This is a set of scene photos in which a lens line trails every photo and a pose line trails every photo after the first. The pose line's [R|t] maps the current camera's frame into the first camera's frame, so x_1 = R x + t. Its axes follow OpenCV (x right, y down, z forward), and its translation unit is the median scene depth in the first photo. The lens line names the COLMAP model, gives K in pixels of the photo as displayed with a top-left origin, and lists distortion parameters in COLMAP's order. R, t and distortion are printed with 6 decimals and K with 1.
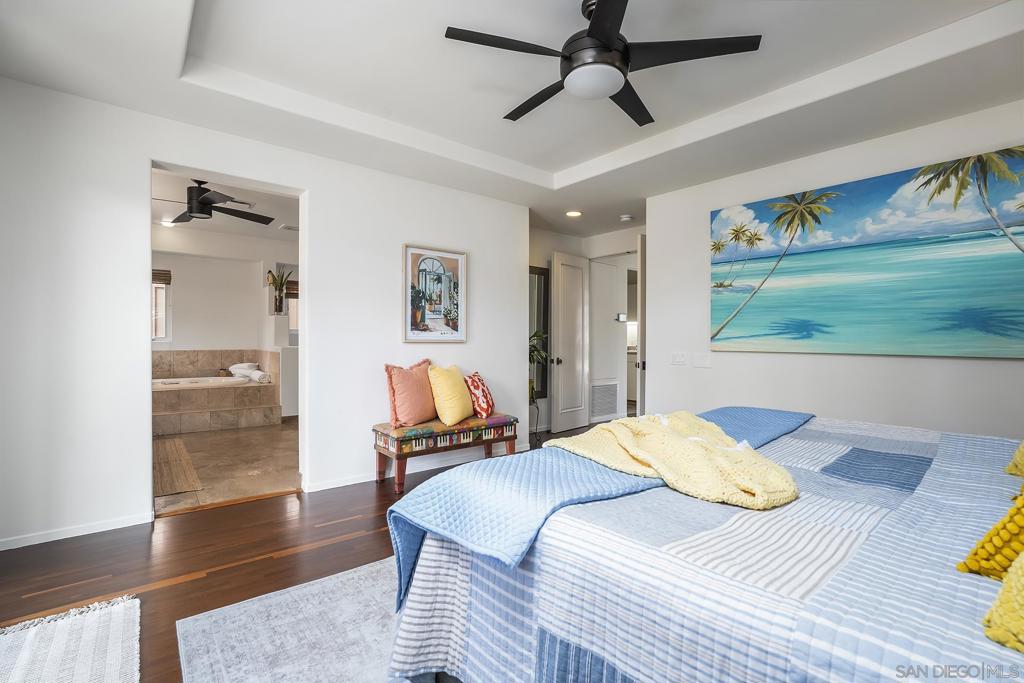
lens RADIAL K [[469.9, 0, 506.4], [0, 469.9, 350.2], [0, 0, 1]] dist [-0.000788, -0.000104]
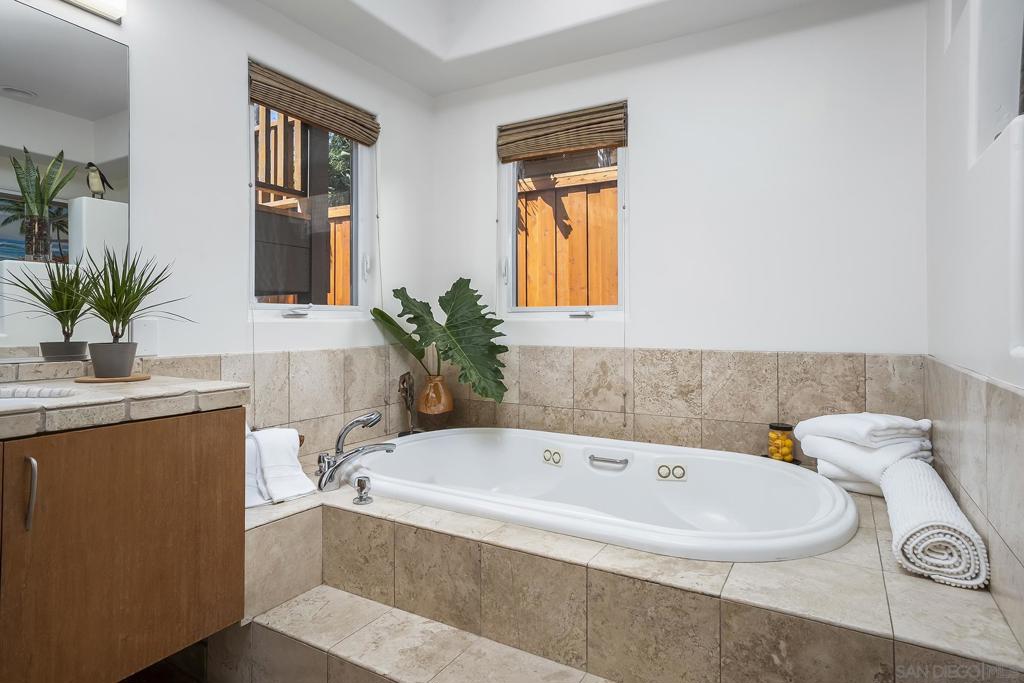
lens RADIAL K [[563.4, 0, 510.3], [0, 563.4, 322.0], [0, 0, 1]] dist [0.001128, 0.000495]
pose [[0.348015, 0.001584, -0.937487, -0.366861], [-0.014099, 0.999894, -0.003545, -0.013993], [0.937383, 0.014451, 0.348001, 0.756507]]
